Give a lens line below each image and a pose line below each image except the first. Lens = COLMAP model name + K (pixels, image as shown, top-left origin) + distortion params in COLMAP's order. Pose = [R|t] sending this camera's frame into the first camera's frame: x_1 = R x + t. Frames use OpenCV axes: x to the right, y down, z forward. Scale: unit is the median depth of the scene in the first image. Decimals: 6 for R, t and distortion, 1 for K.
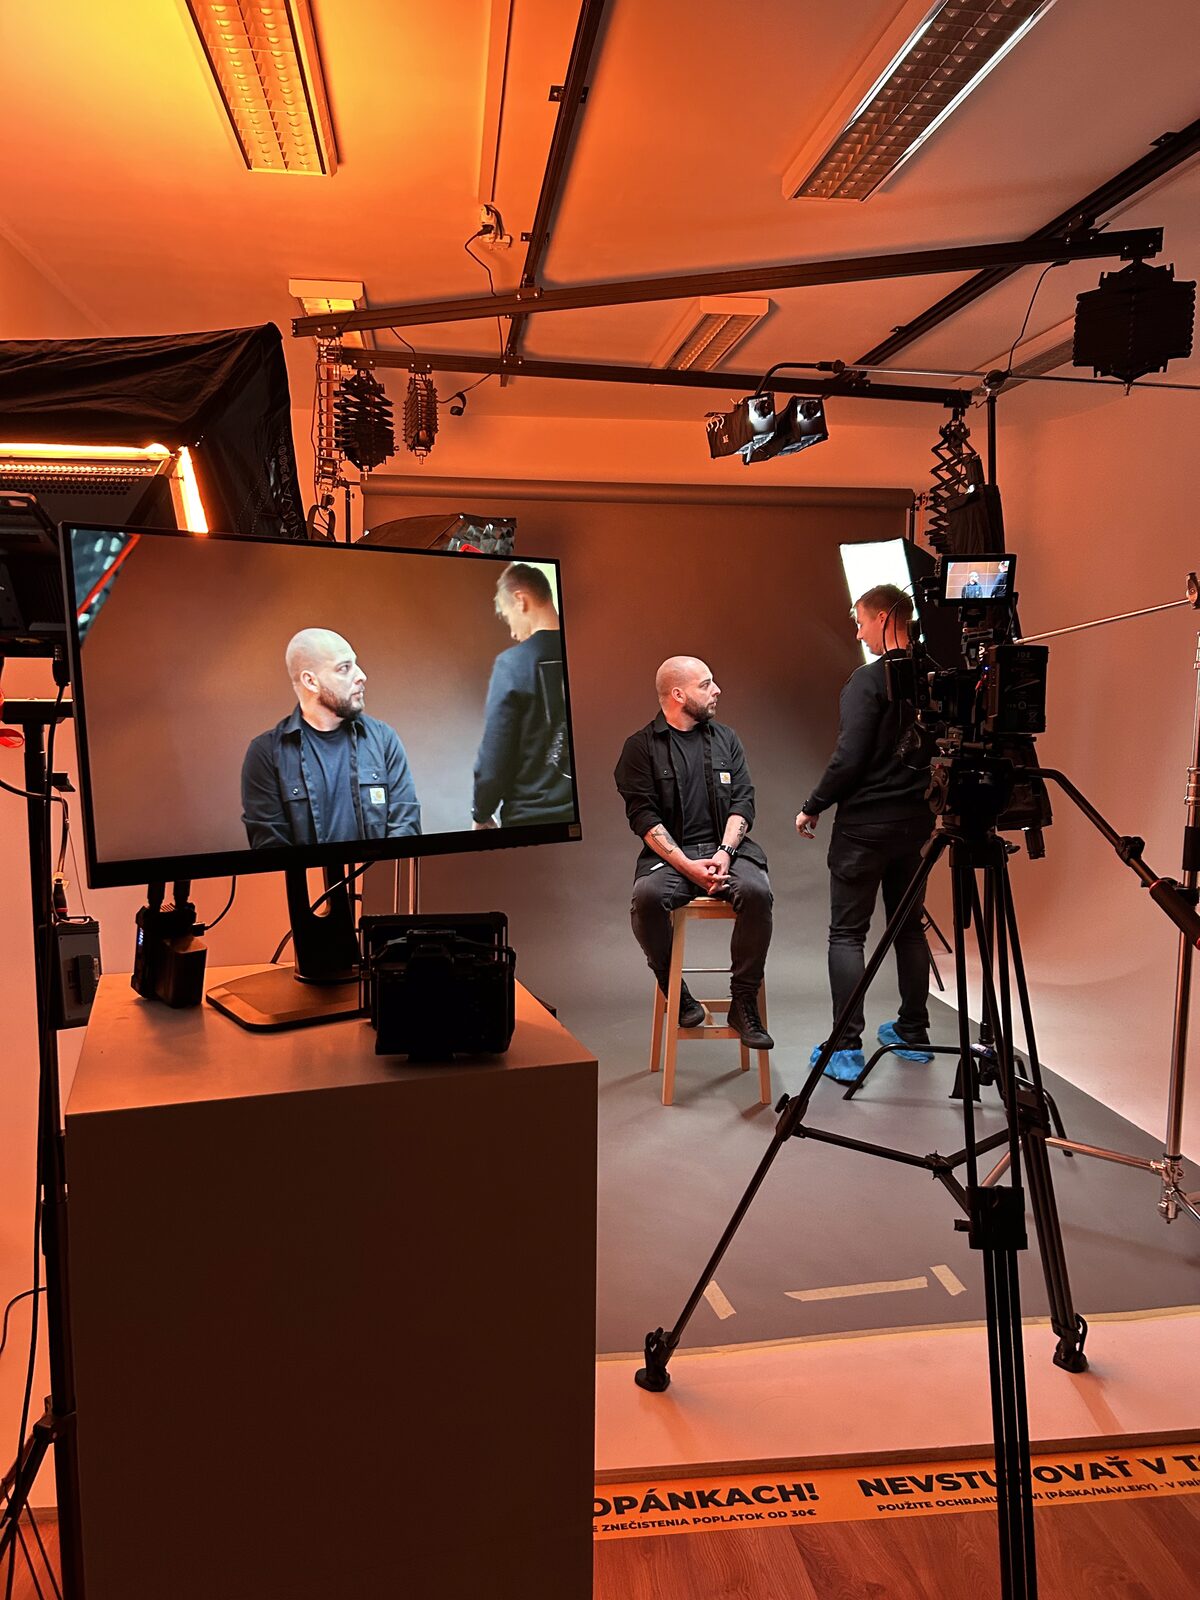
lens RADIAL K [[1210.5, 0, 591.3], [0, 1210.5, 801.7], [0, 0, 1]] dist [0.013836, -0.008451]
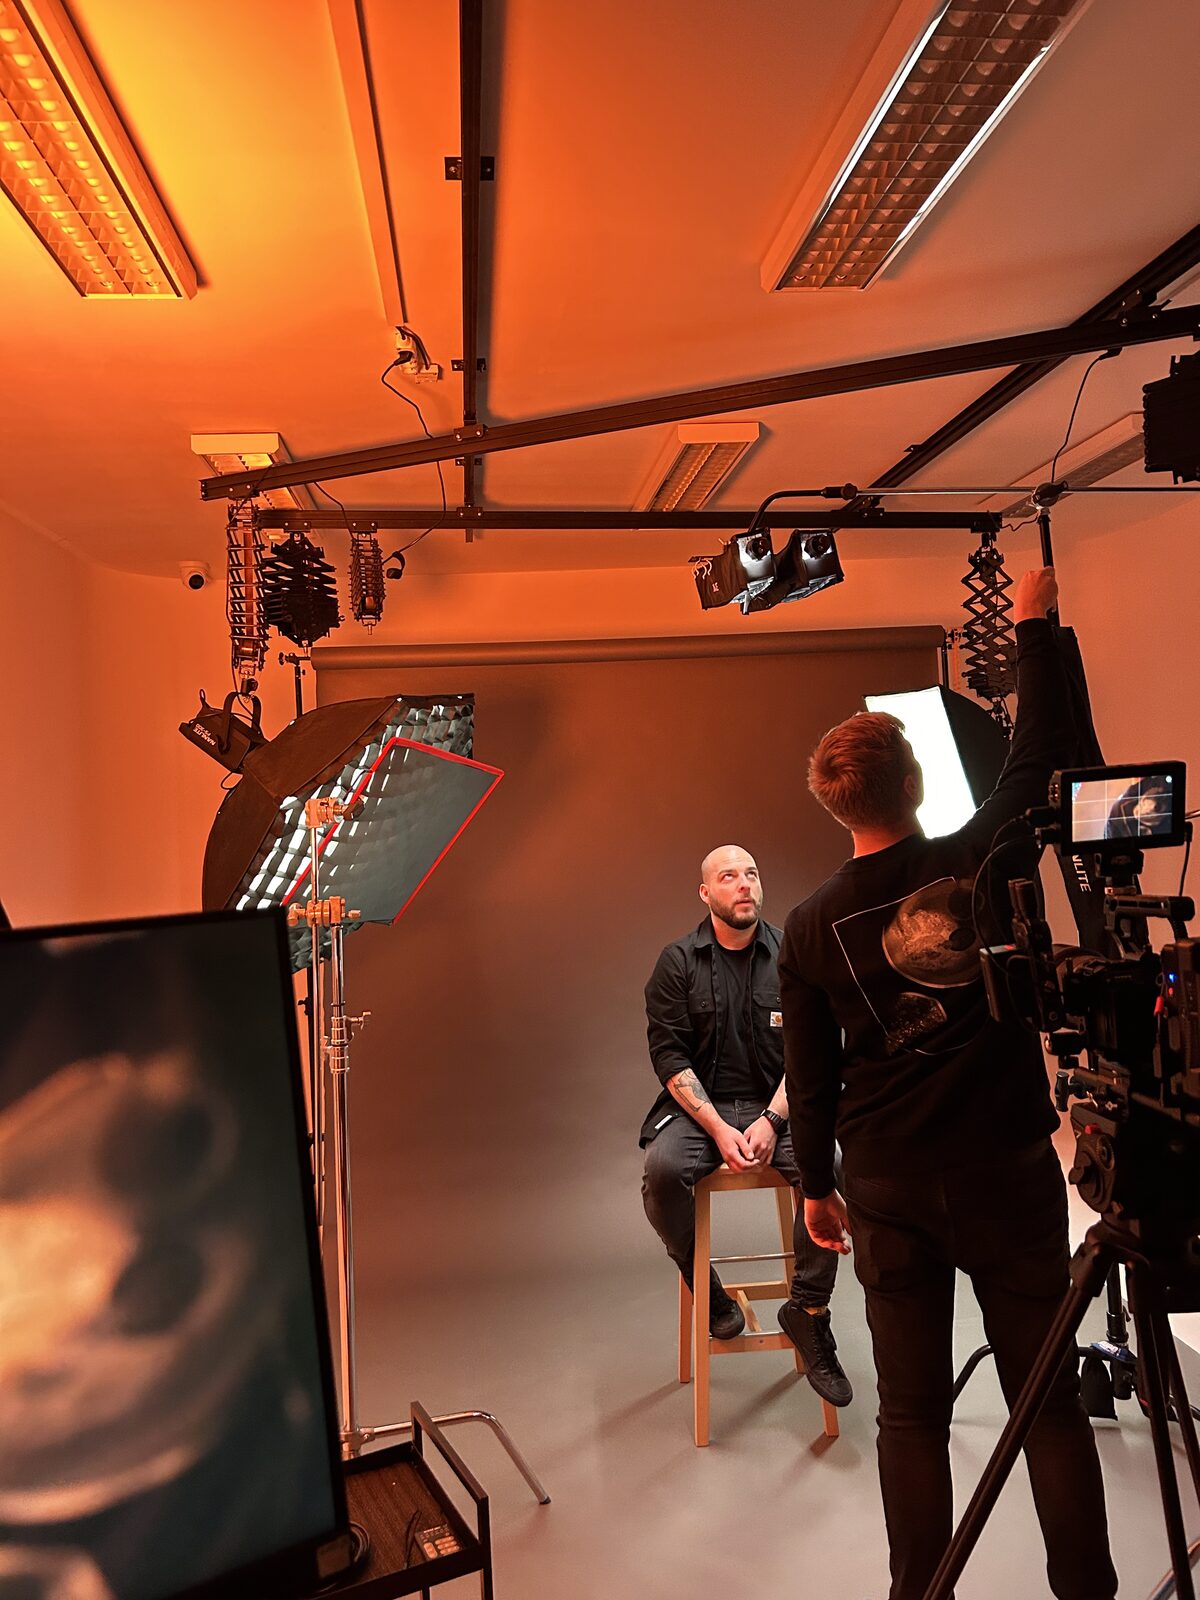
lens RADIAL K [[1210.5, 0, 605.5], [0, 1210.5, 794.4], [0, 0, 1]] dist [0.013836, -0.008451]
pose [[0.998157, -0.059621, -0.011321, 0.034552], [0.057855, 0.991203, -0.119036, -0.063832], [0.018318, 0.118162, 0.992825, 0.193322]]
